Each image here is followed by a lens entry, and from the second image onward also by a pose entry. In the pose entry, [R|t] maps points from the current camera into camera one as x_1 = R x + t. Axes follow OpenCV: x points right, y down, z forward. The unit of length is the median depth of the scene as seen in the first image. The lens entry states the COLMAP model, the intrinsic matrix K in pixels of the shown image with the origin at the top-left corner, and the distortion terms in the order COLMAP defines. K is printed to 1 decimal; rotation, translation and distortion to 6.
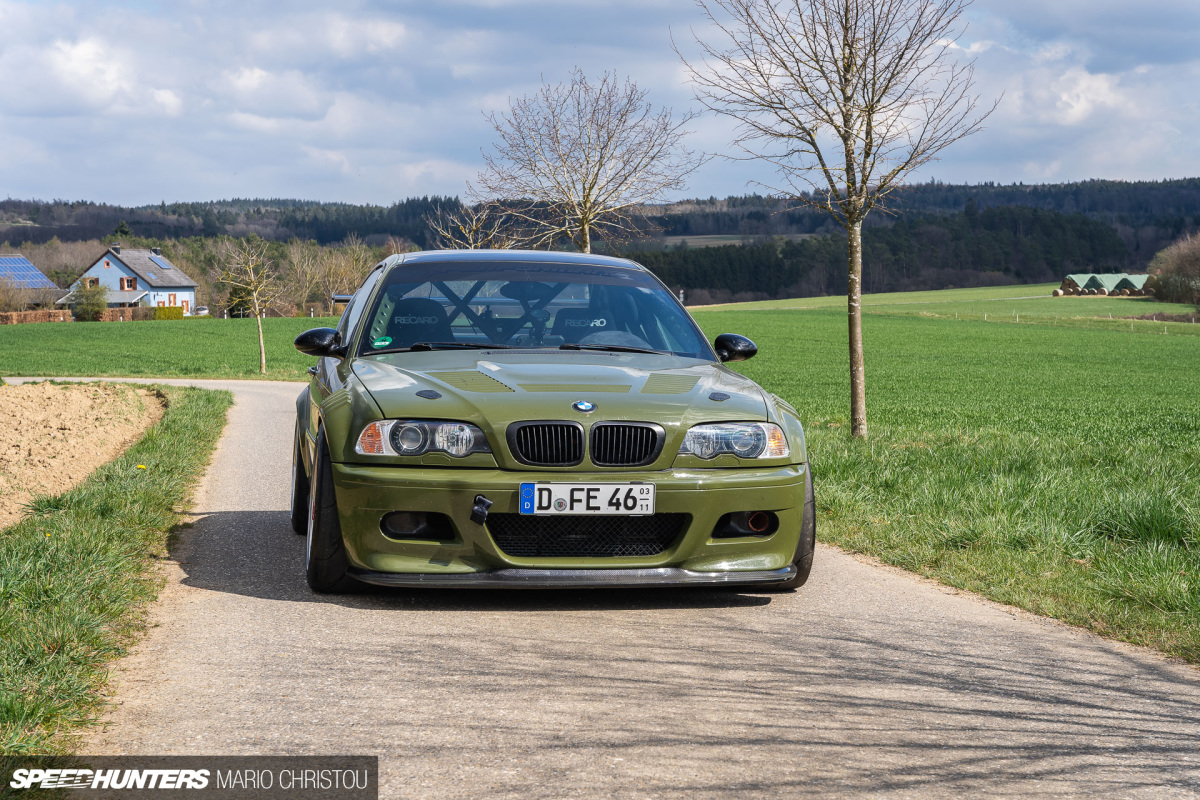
lens RADIAL K [[2559.9, 0, 600.2], [0, 2559.9, 403.5], [0, 0, 1]] dist [0.039899, 0.000000]
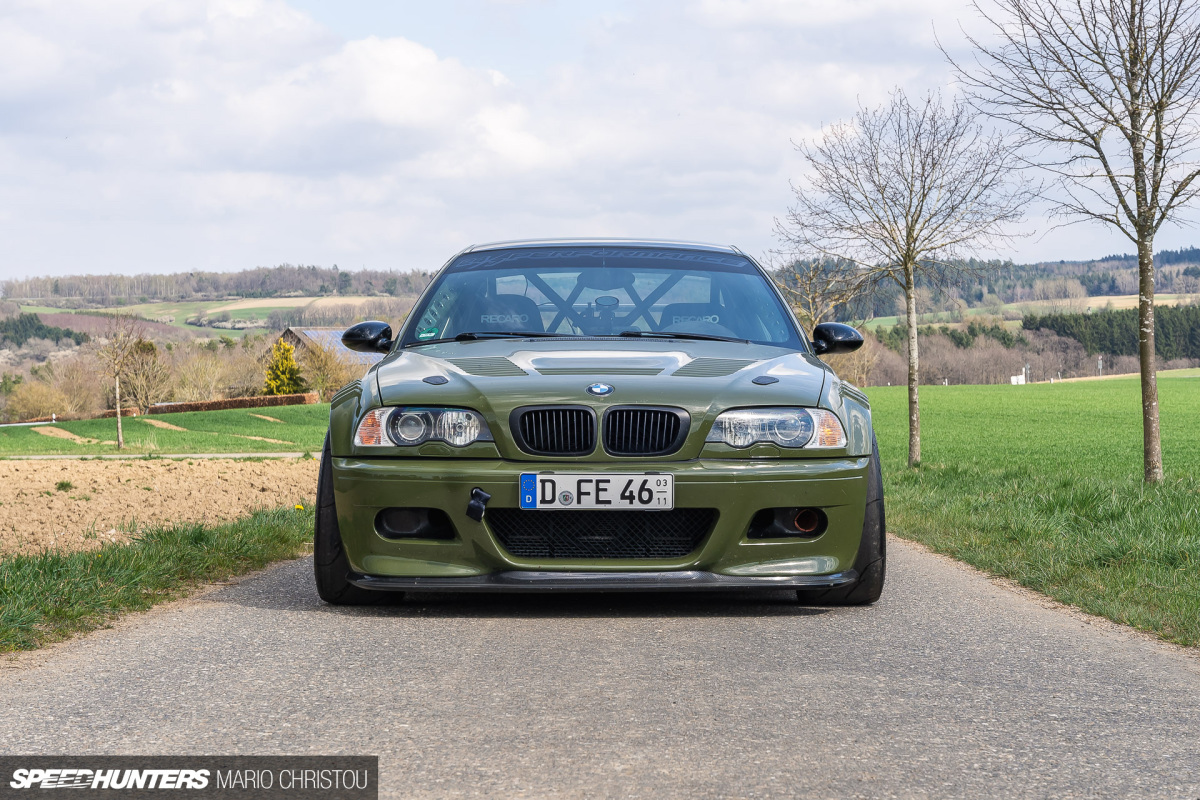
lens RADIAL K [[2858.2, 0, 603.2], [0, 2858.2, 394.7], [0, 0, 1]] dist [0.089652, 0.000000]
pose [[0.988289, -0.011880, -0.152133, 0.122542], [0.006477, 0.999332, -0.035964, 0.032472], [0.152459, 0.034557, 0.987705, 0.015228]]
